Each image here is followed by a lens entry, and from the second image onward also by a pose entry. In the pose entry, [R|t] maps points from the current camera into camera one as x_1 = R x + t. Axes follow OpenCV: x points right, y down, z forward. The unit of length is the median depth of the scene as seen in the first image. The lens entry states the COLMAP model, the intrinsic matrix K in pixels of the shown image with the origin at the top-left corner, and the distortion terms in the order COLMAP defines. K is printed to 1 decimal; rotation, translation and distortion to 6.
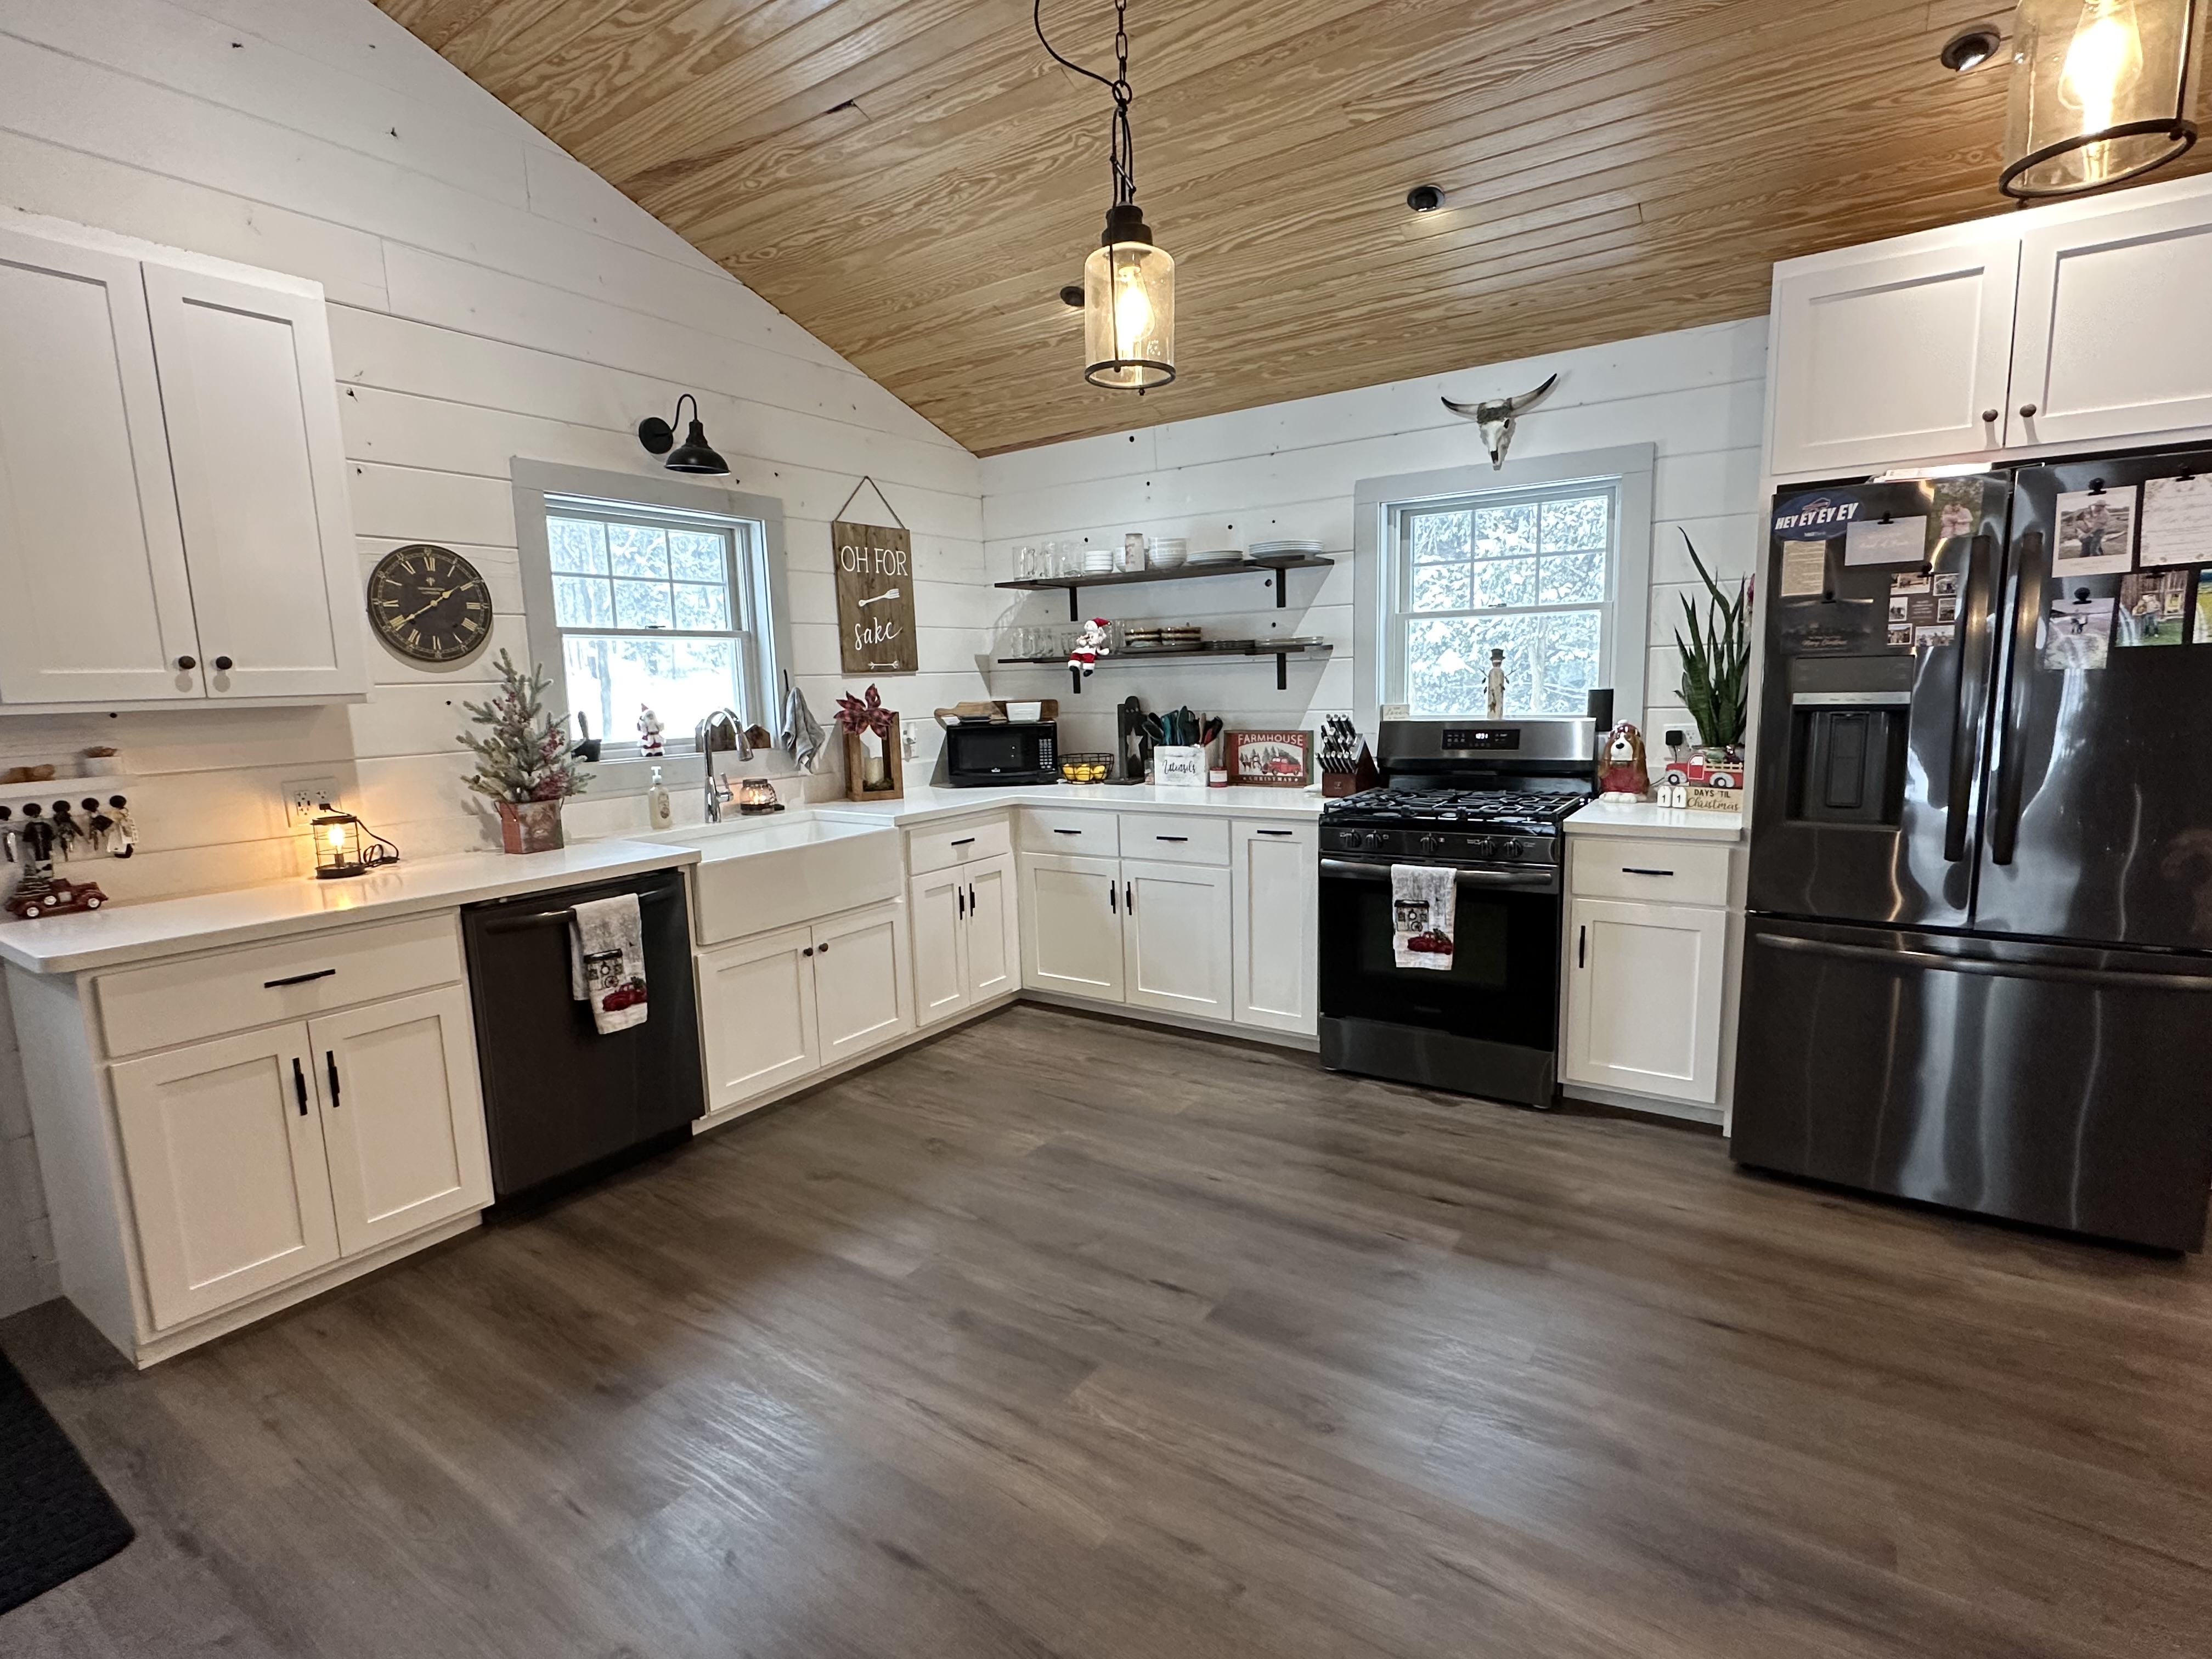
lens RADIAL K [[1072.2, 0, 1113.4], [0, 1072.2, 833.8], [0, 0, 1]] dist [0.014714, -0.002279]
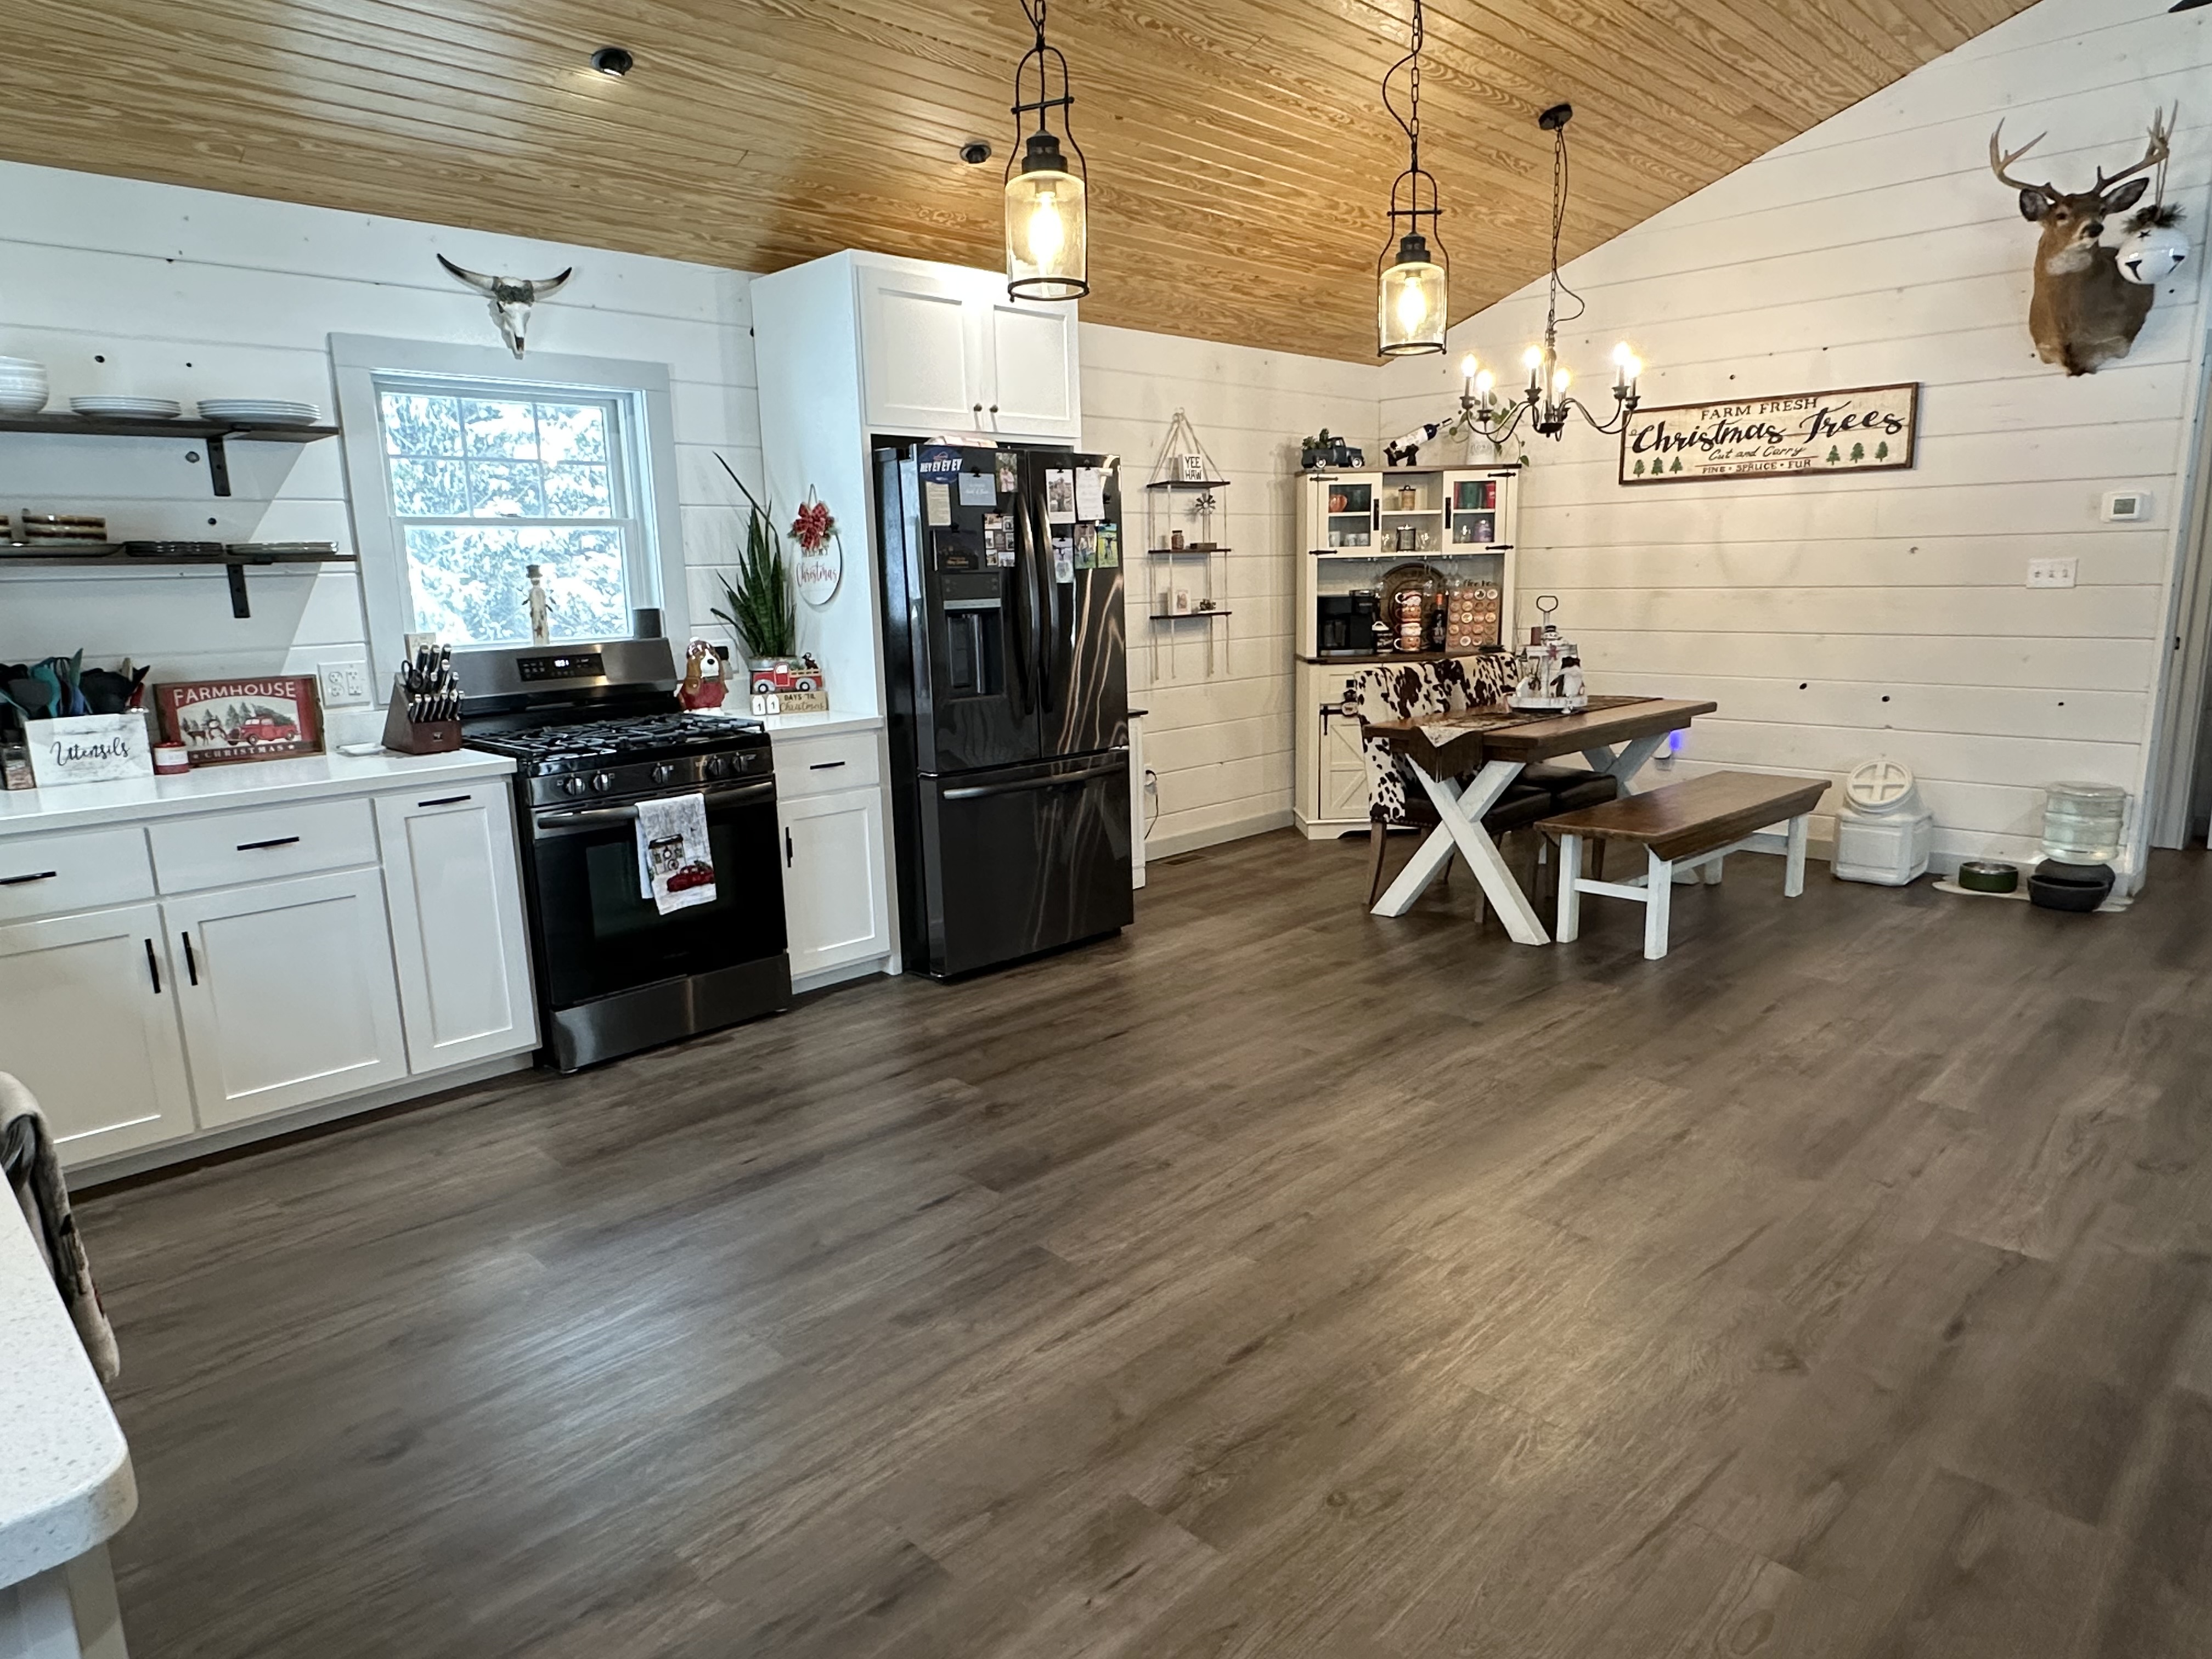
lens RADIAL K [[1361.6, 0, 1099.3], [0, 1361.6, 852.2], [0, 0, 1]] dist [-0.015594, 0.008627]
pose [[0.193073, -0.174106, 0.965614, -0.685255], [0.163618, 0.976064, 0.143275, -0.027327], [-0.967446, 0.130329, 0.216939, 0.355686]]
